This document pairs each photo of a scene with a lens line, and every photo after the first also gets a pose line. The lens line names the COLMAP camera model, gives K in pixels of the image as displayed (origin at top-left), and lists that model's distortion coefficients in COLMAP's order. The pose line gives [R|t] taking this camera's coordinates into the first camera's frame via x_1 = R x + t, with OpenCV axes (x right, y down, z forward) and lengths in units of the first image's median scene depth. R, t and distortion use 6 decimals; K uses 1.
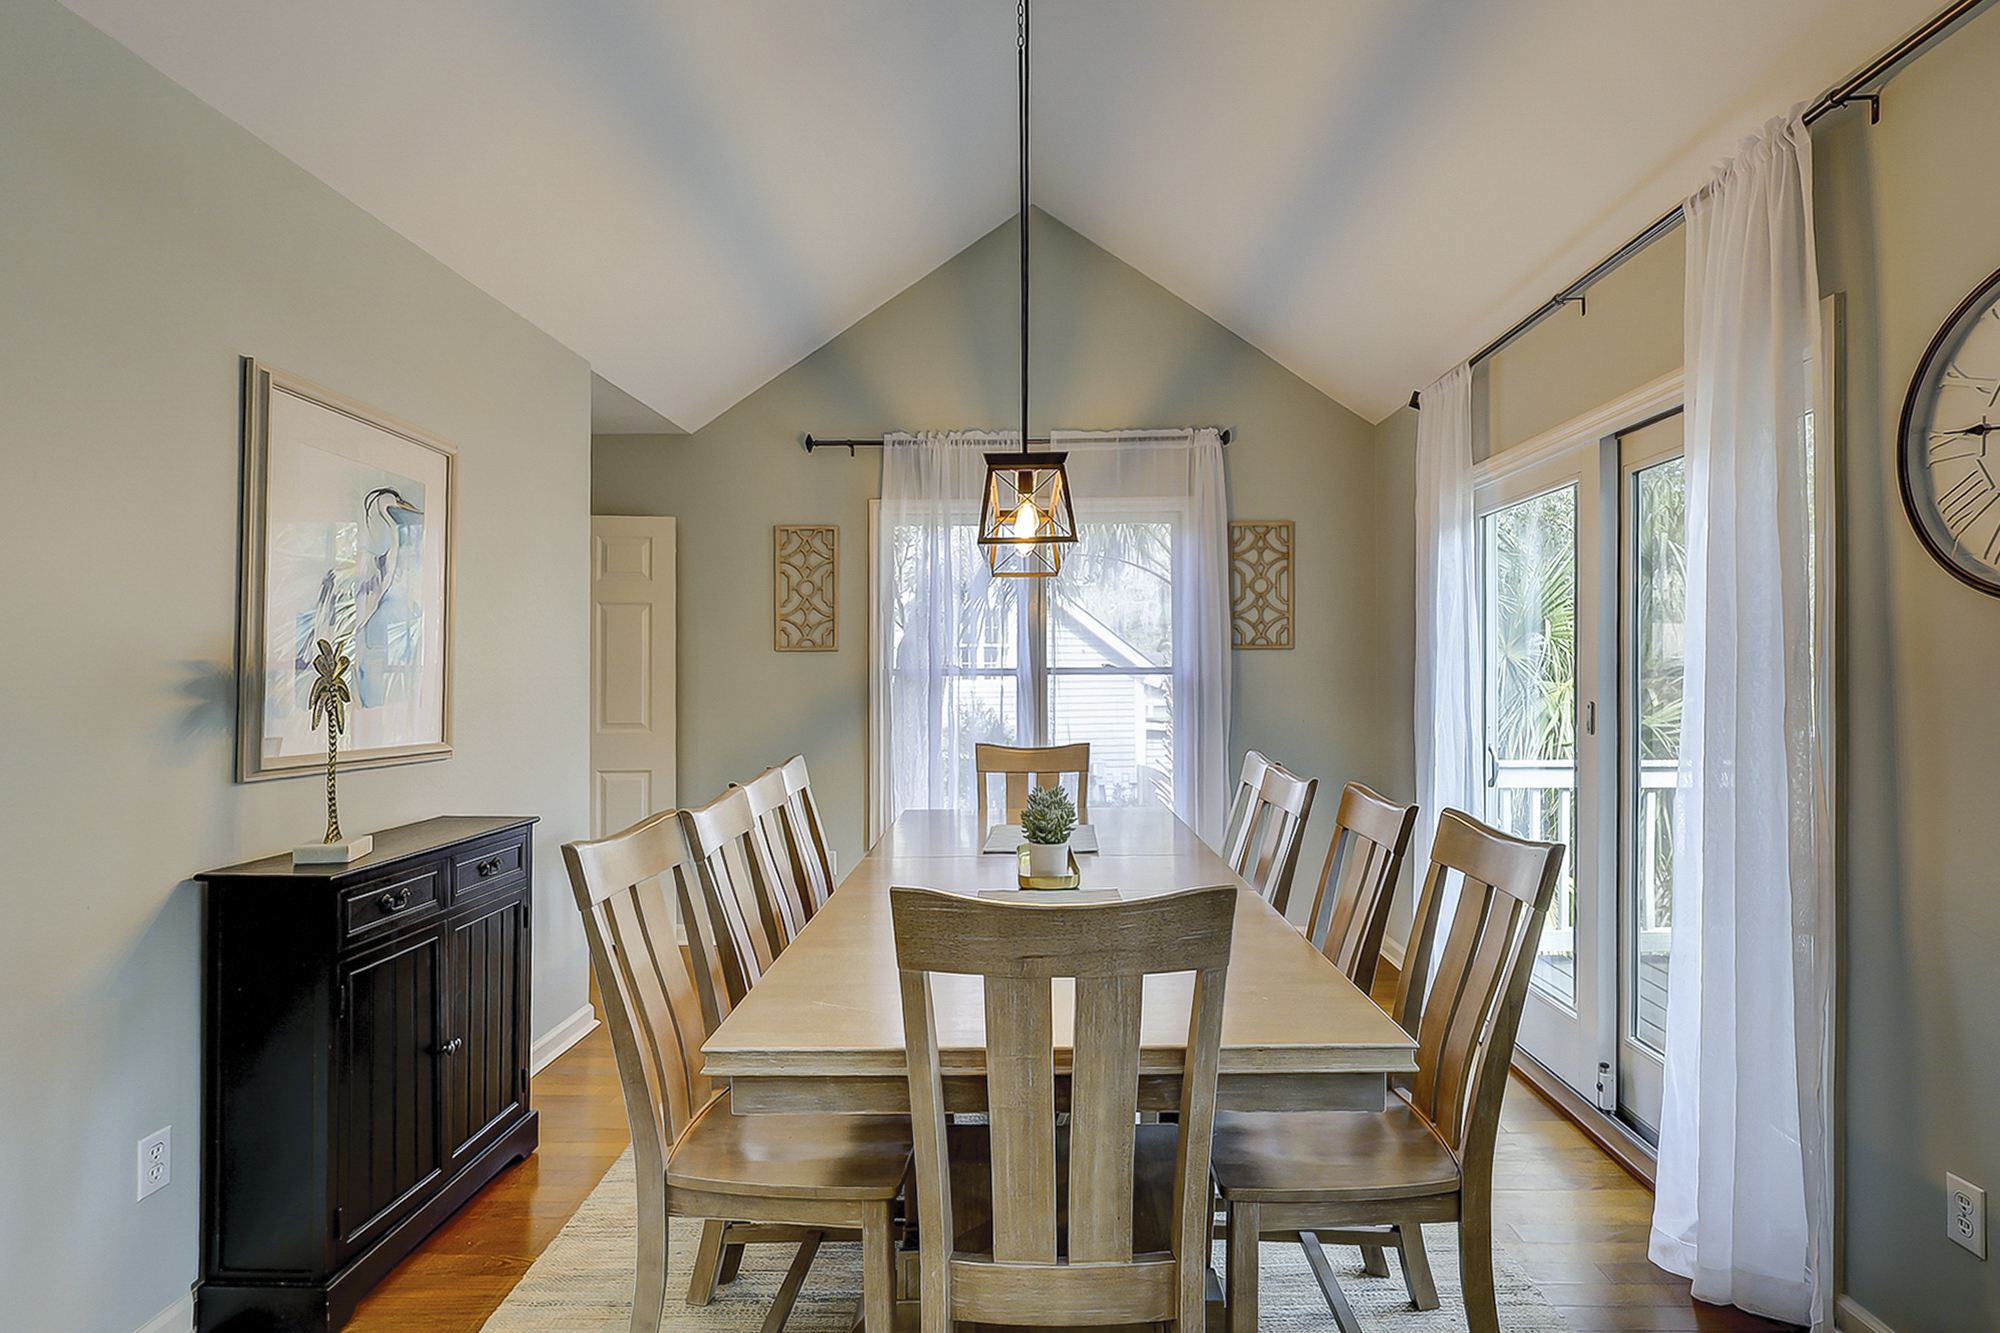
lens RADIAL K [[966.3, 0, 1006.2], [0, 966.3, 655.1], [0, 0, 1]] dist [-0.004300, 0.000268]
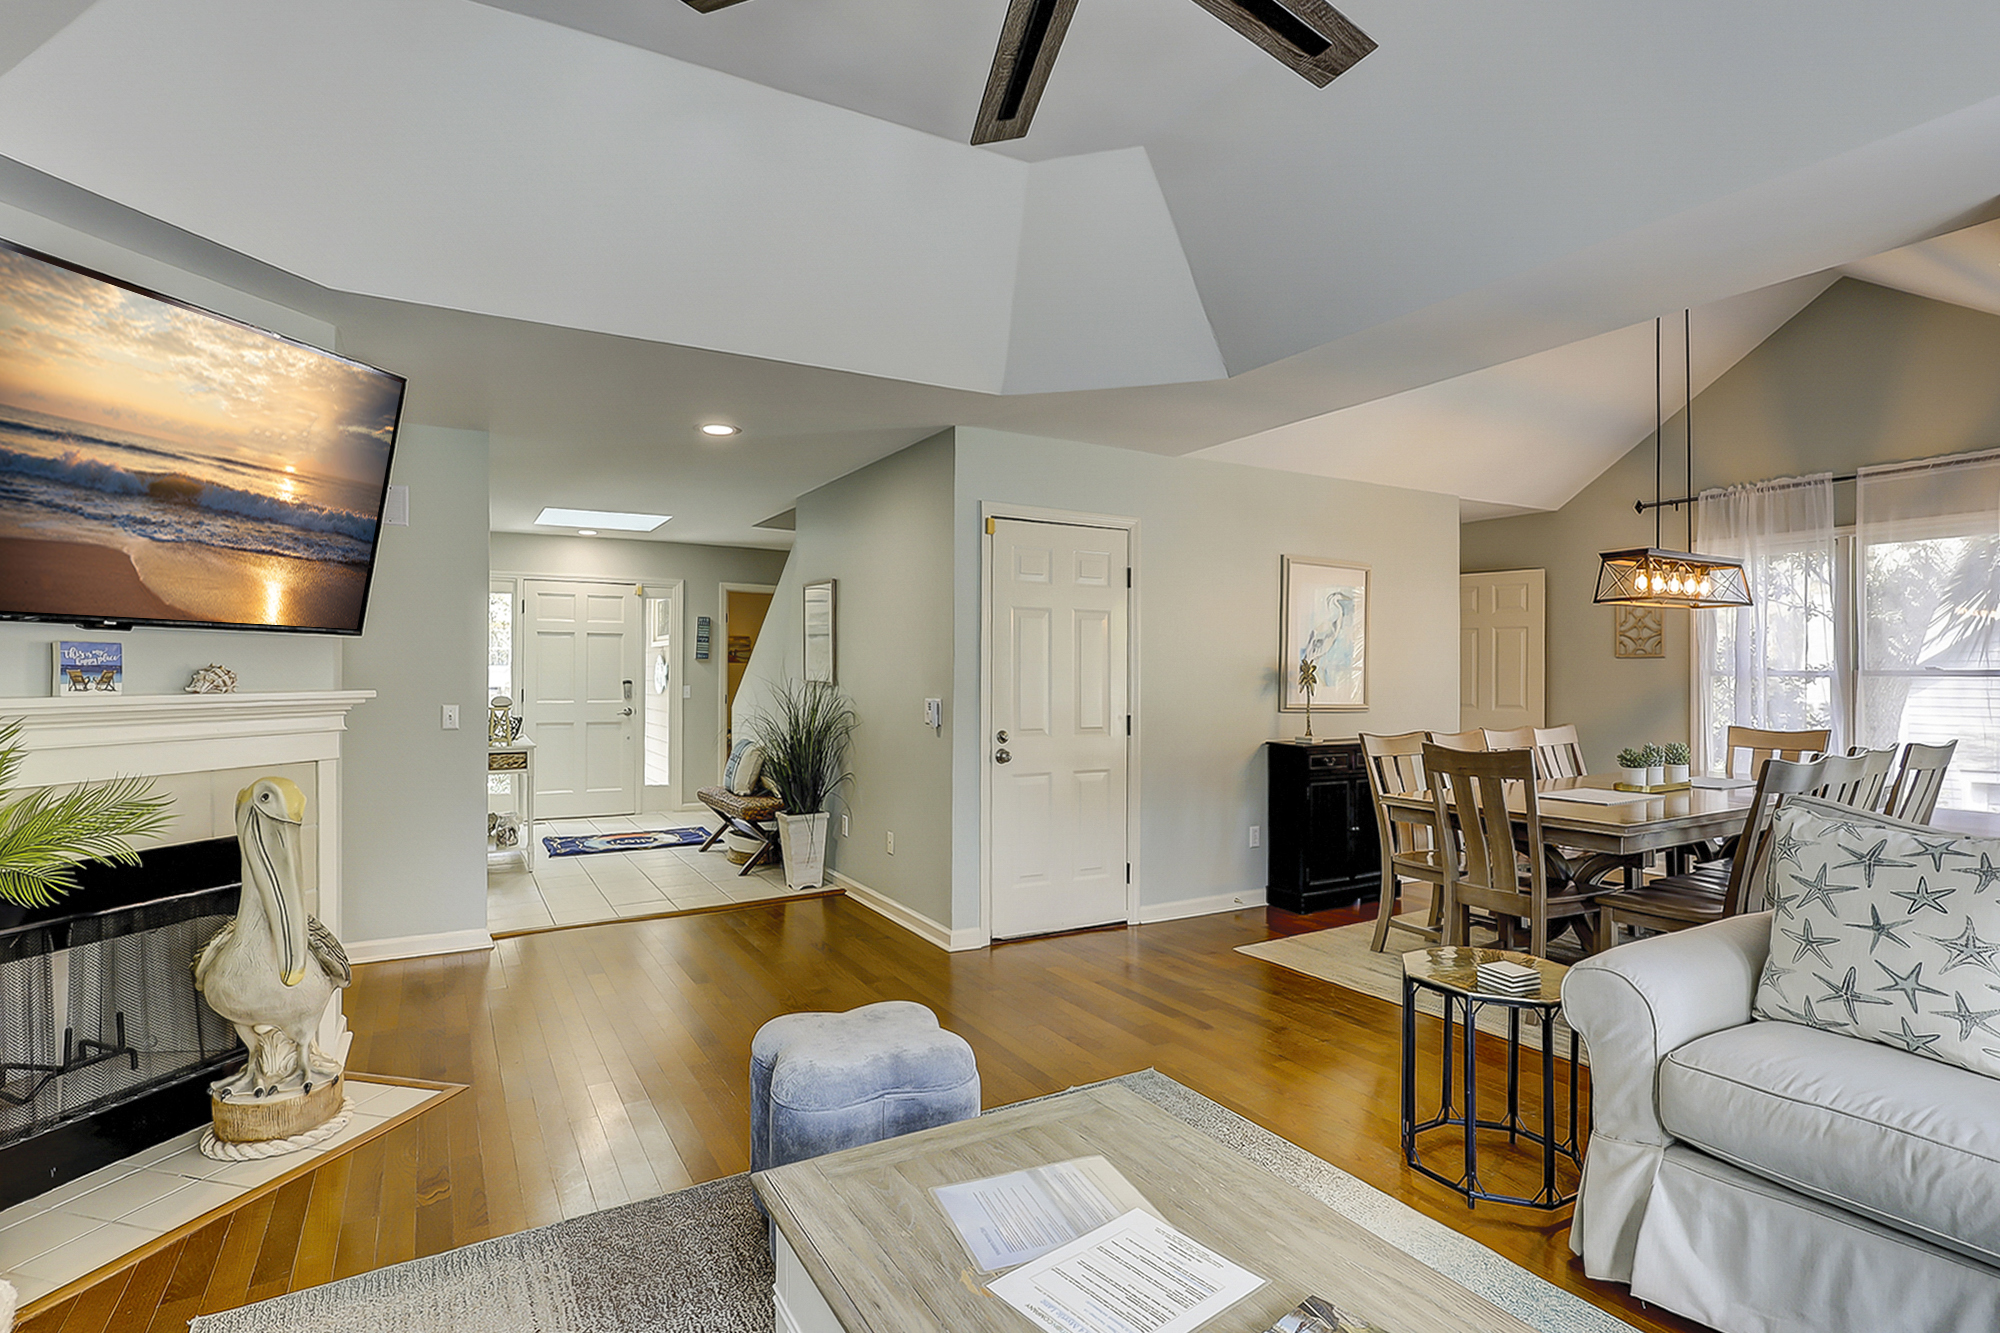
lens RADIAL K [[978.7, 0, 1000.0], [0, 978.7, 666.5], [0, 0, 1]] dist [-0.002743, -0.000423]
pose [[0.511212, 0.002860, -0.859450, 1.115095], [0.008808, 0.999925, 0.008567, -0.024905], [0.859409, -0.011950, 0.511149, -1.036155]]
